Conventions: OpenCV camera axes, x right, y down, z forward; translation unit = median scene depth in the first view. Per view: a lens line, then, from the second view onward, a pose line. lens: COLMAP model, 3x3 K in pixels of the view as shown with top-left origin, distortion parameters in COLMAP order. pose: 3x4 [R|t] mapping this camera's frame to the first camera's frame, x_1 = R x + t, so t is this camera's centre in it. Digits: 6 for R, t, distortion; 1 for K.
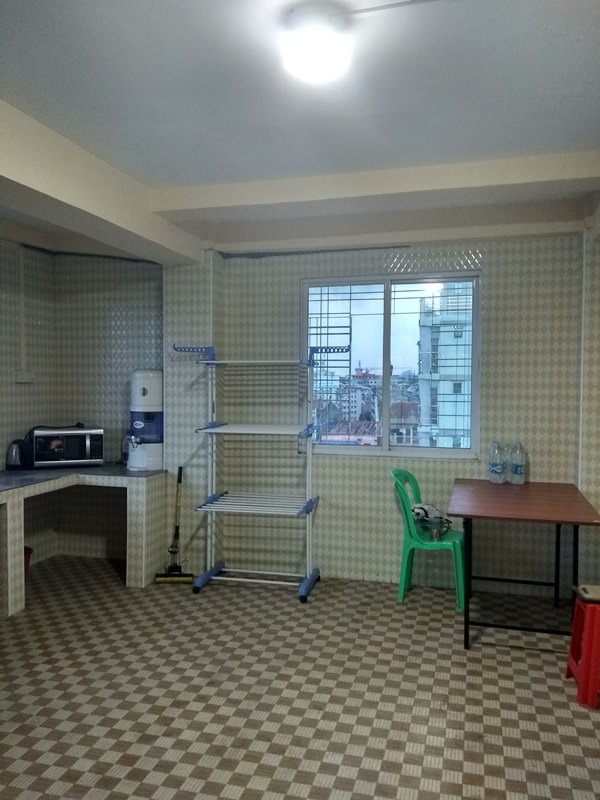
lens RADIAL K [[653.1, 0, 295.8], [0, 653.1, 394.2], [0, 0, 1]] dist [-0.006685, -0.007288]
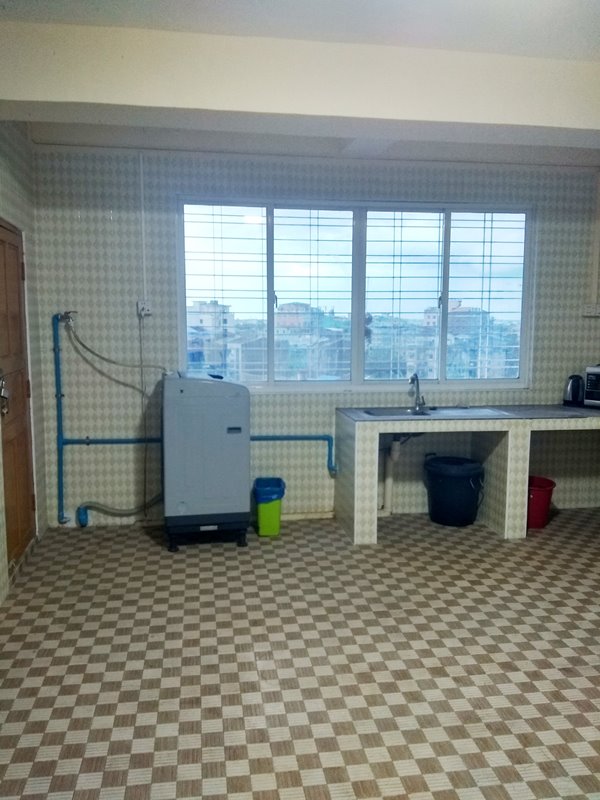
lens RADIAL K [[653.1, 0, 295.9], [0, 653.1, 406.8], [0, 0, 1]] dist [-0.006685, -0.007288]
pose [[0.415336, 0.131334, -0.900137, 0.462550], [-0.032879, 0.991044, 0.129426, 0.006538], [0.909074, -0.024160, 0.415934, 0.352953]]
